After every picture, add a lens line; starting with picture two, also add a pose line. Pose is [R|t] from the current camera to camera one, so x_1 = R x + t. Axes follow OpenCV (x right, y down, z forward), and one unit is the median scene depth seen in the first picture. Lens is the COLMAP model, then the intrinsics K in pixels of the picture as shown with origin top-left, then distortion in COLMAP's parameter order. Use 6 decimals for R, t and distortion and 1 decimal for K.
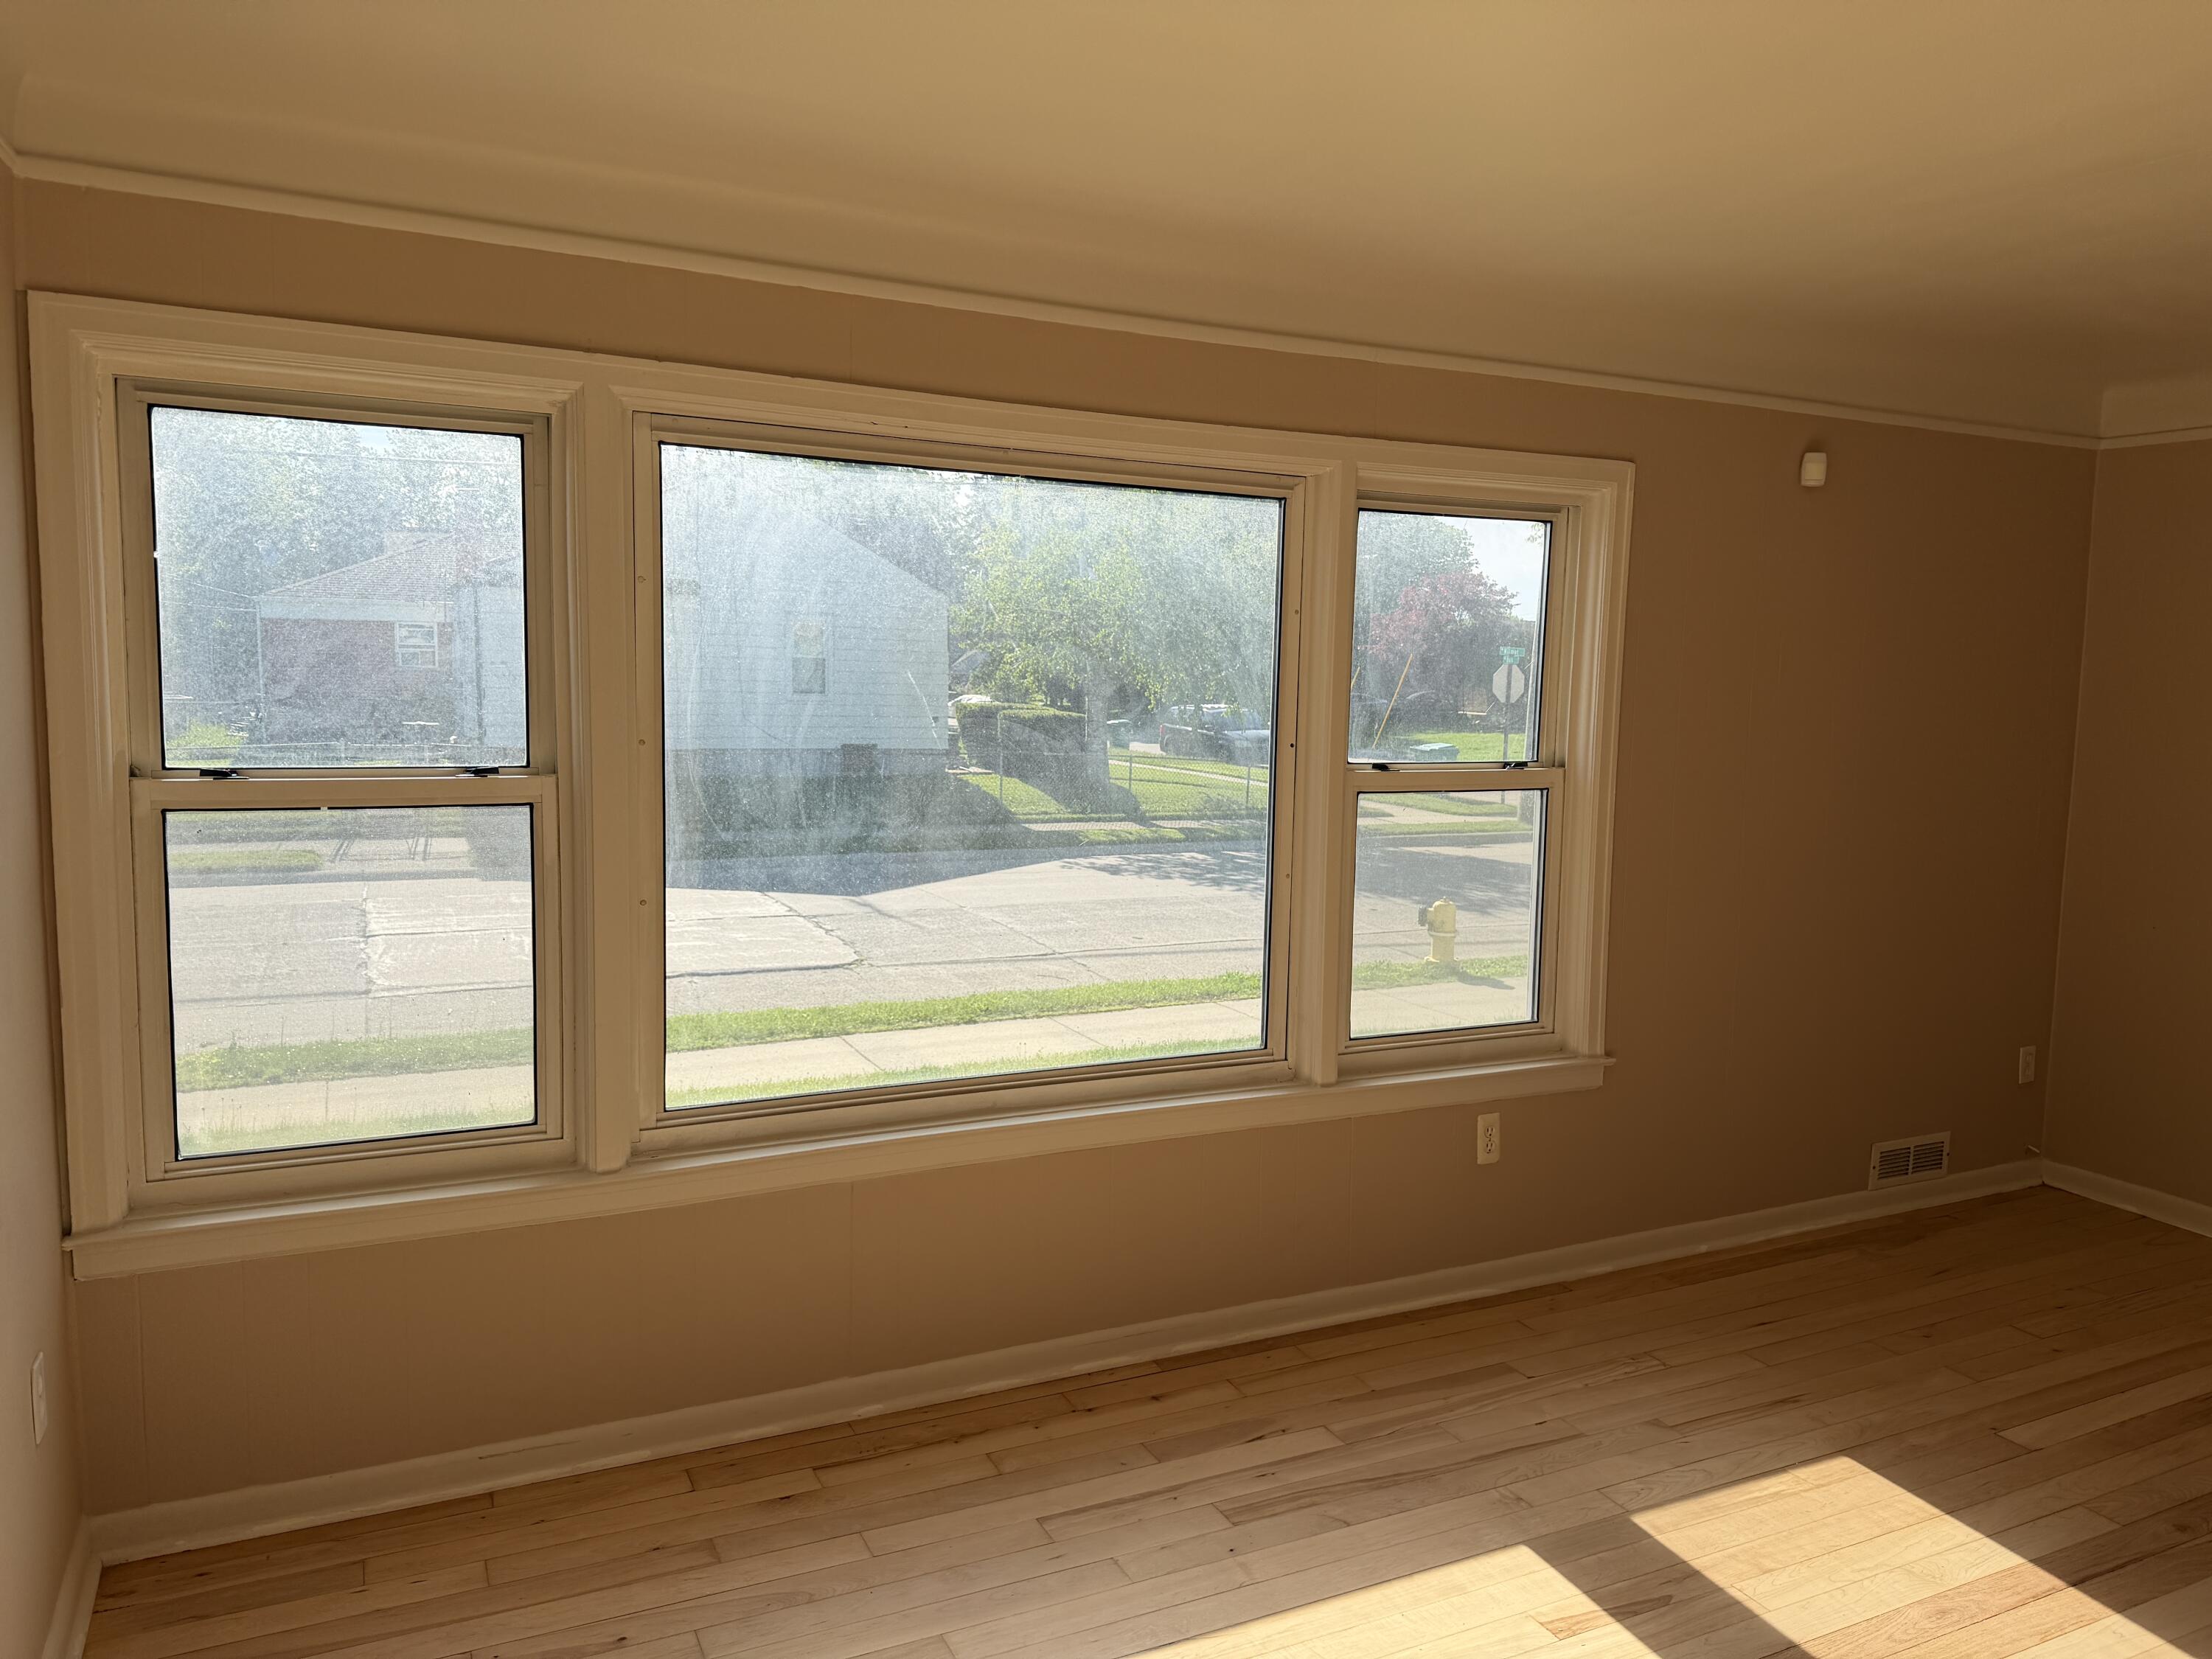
lens RADIAL K [[1544.8, 0, 1106.0], [0, 1544.8, 829.5], [0, 0, 1]] dist [0.059478, -0.067363]
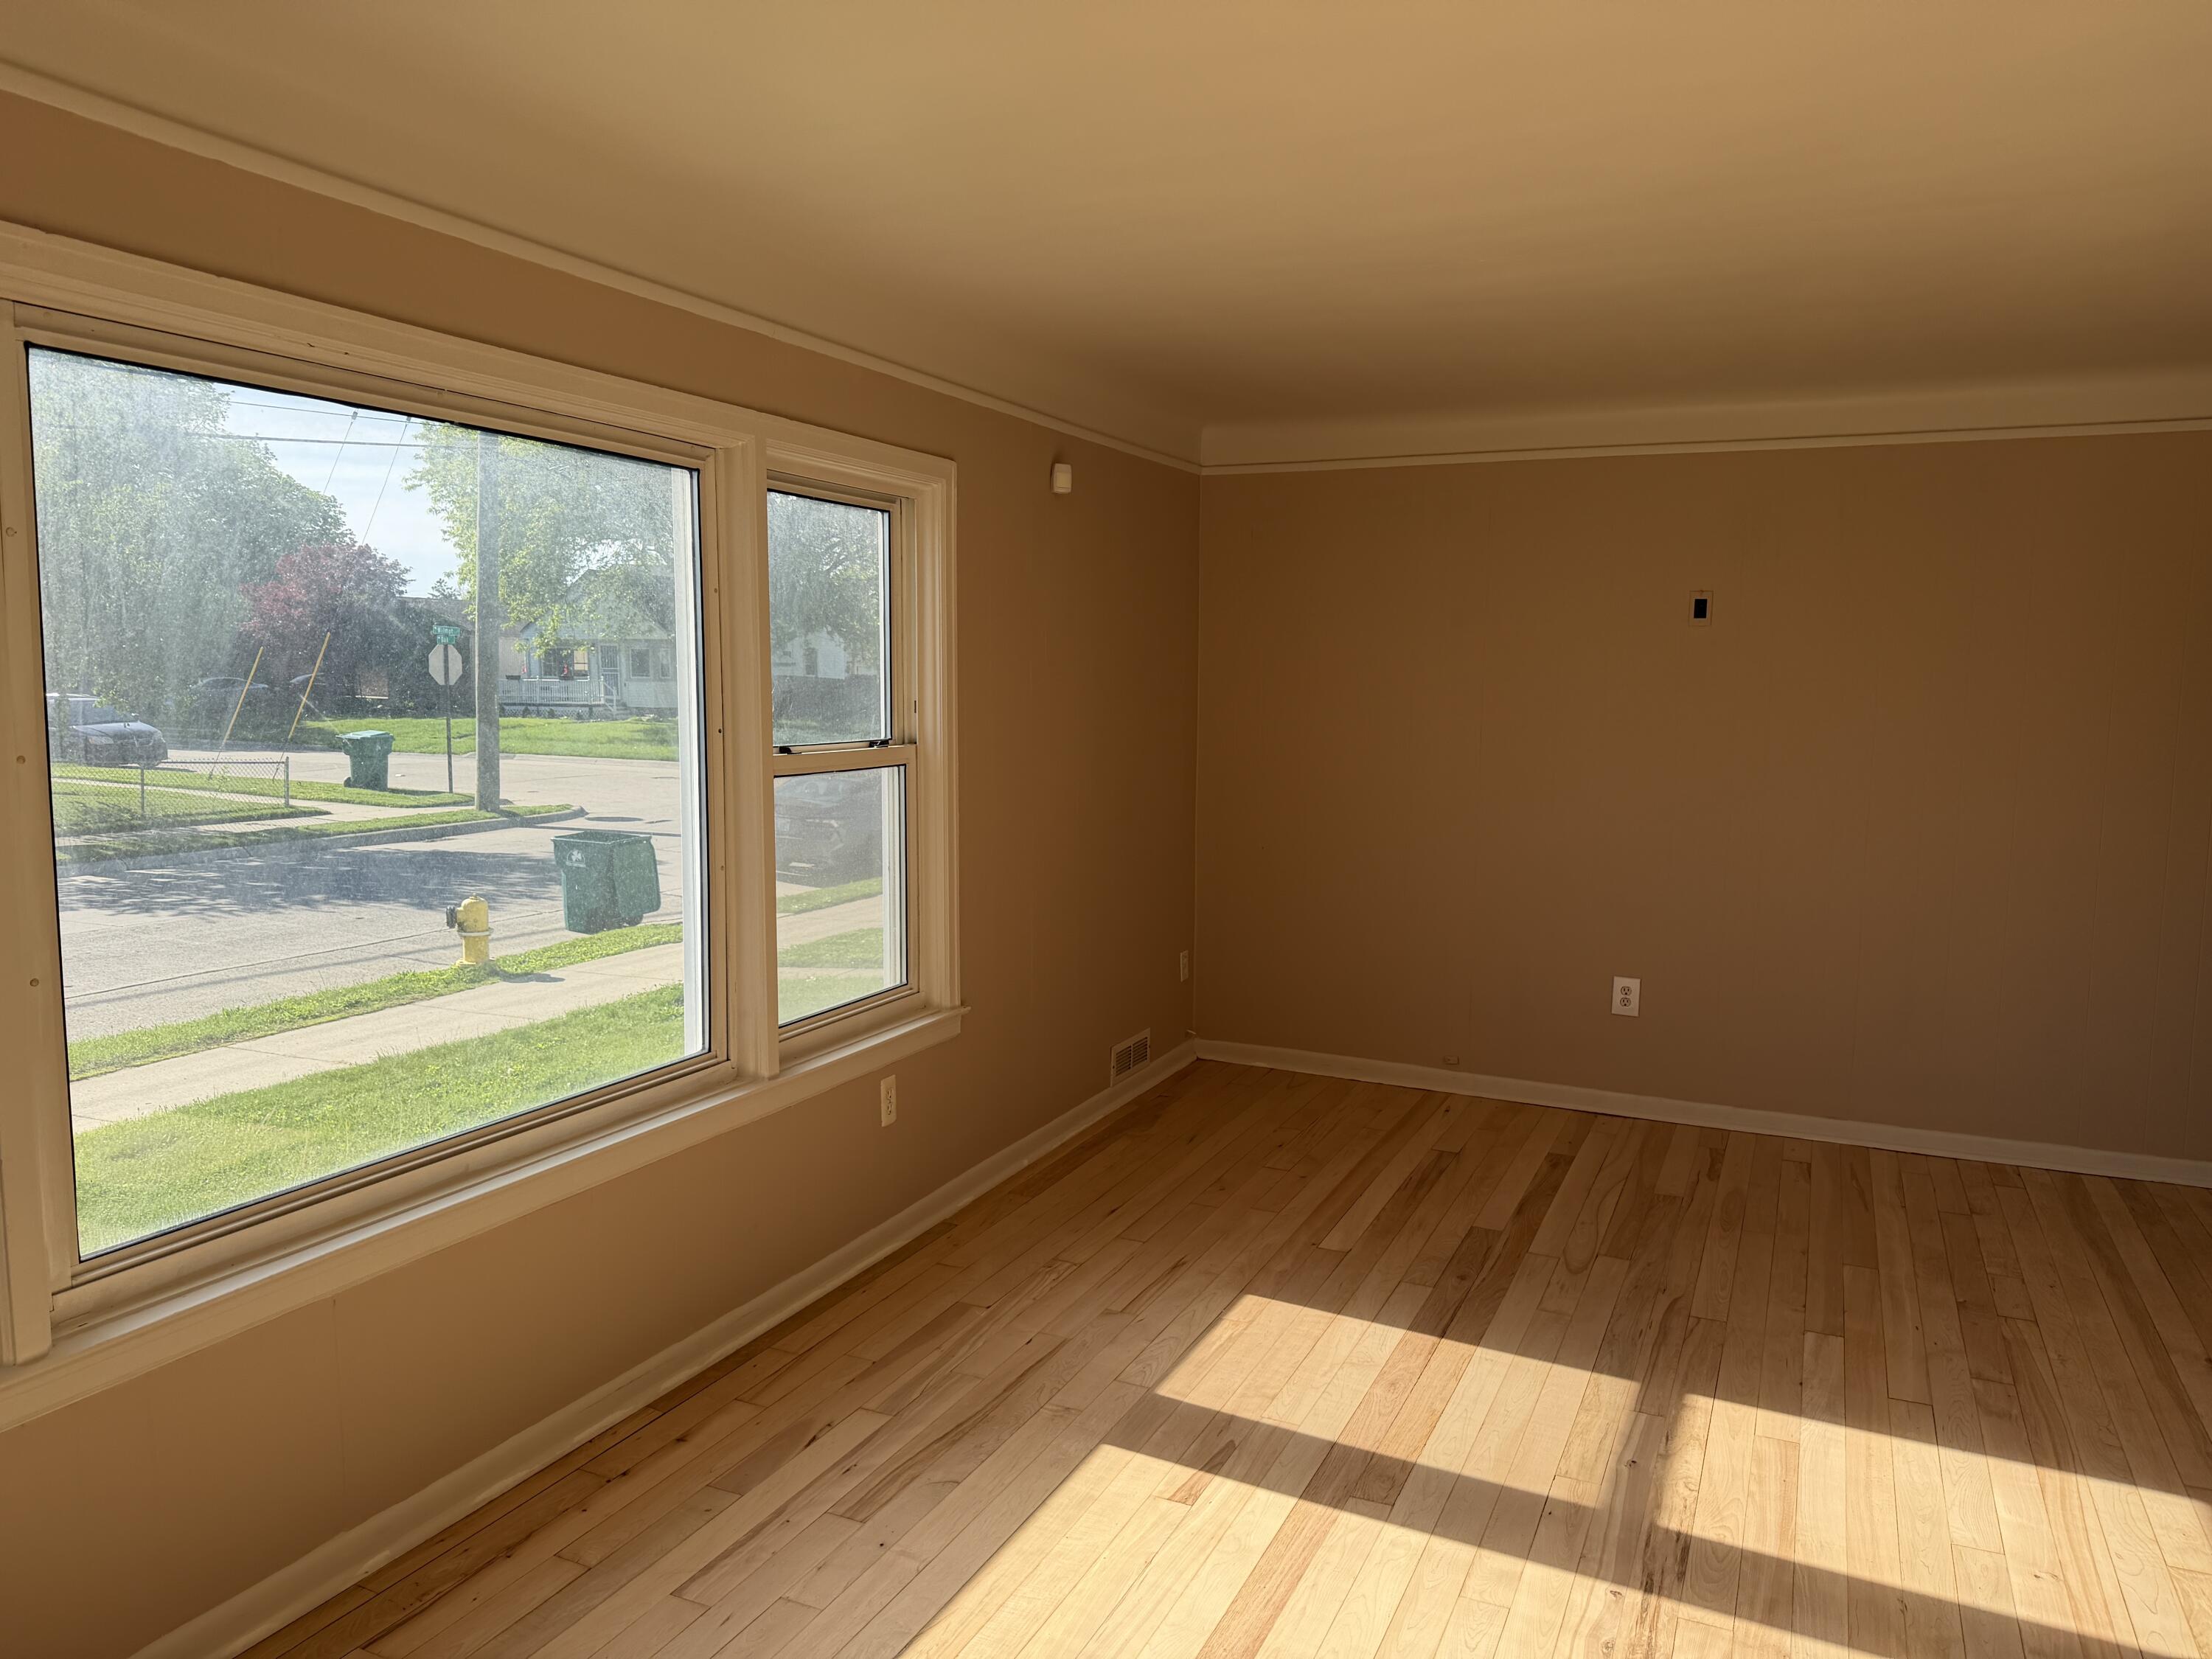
lens RADIAL K [[1589.1, 0, 998.8], [0, 1589.1, 832.9], [0, 0, 1]] dist [0.116032, -0.176246]
pose [[0.775493, -0.078729, 0.626429, -0.367412], [0.071671, 0.996759, 0.036546, -0.015295], [-0.627276, 0.016555, 0.778621, 0.118128]]
